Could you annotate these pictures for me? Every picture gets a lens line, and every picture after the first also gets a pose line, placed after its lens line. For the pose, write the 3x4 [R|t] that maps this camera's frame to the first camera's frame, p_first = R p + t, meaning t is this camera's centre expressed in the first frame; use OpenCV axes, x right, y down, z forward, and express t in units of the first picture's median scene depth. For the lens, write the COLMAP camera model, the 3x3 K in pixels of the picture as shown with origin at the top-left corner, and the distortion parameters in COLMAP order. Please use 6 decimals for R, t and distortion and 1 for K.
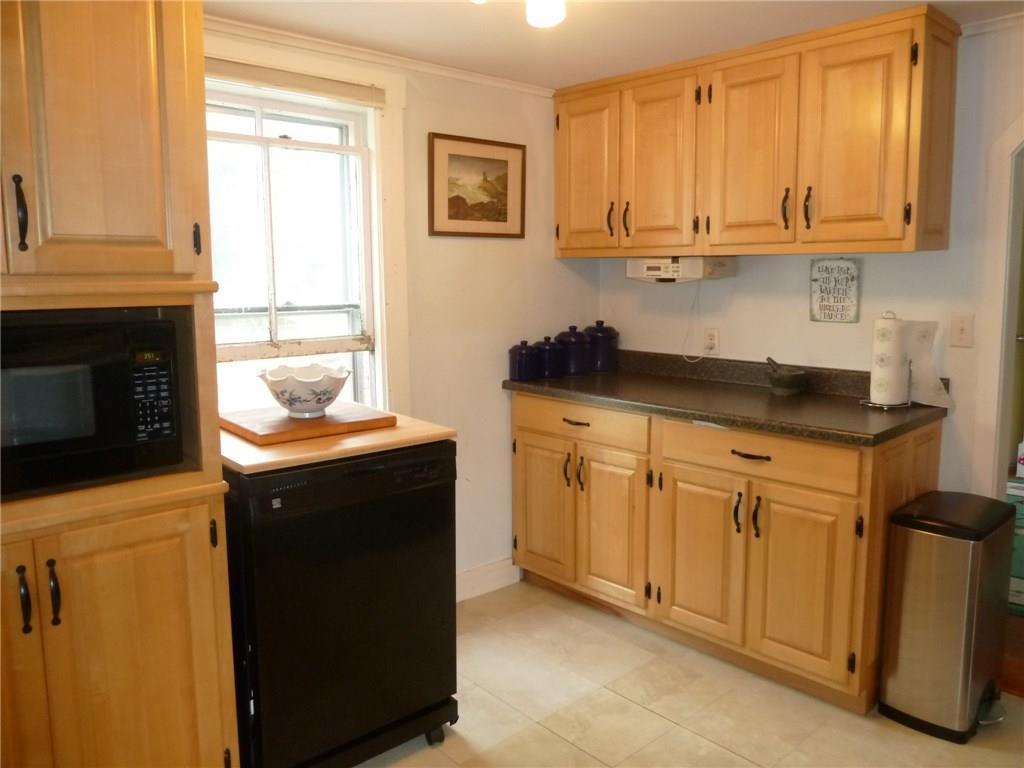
lens RADIAL K [[767.5, 0, 512.0], [0, 767.5, 384.0], [0, 0, 1]] dist [-0.031678, 0.009419]
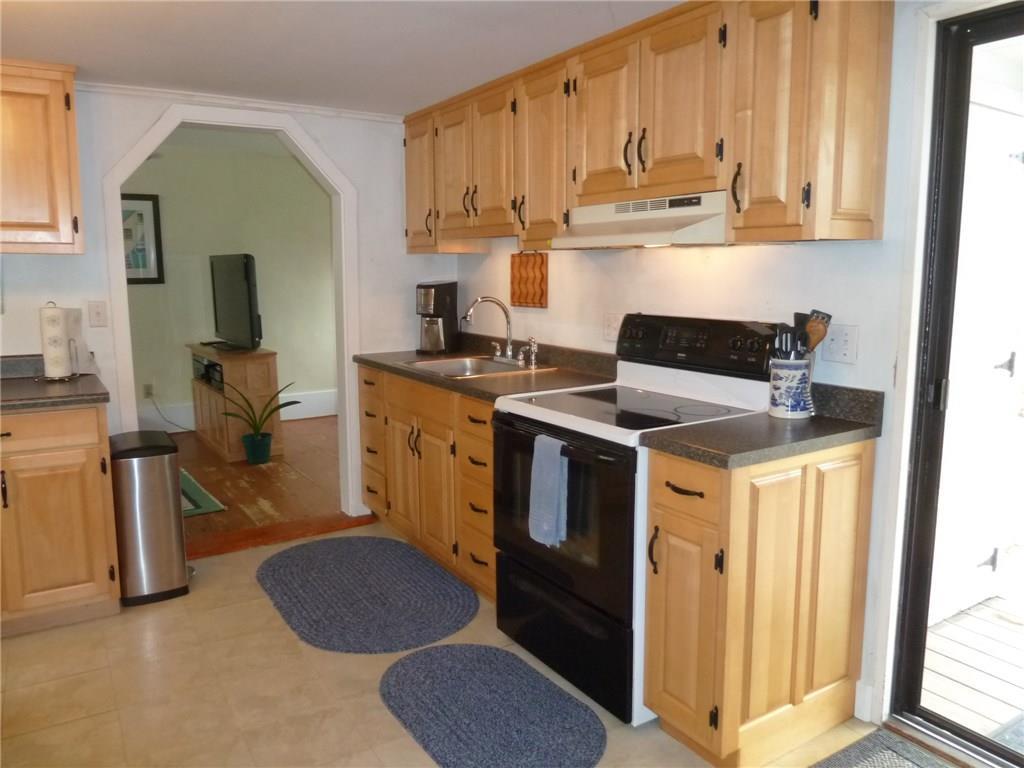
lens RADIAL K [[767.5, 0, 512.0], [0, 767.5, 384.0], [0, 0, 1]] dist [-0.031678, 0.009419]
pose [[0.182357, -0.135051, 0.973913, -0.597408], [0.131202, 0.985006, 0.112022, -0.004198], [-0.974439, 0.107352, 0.197341, 0.049191]]
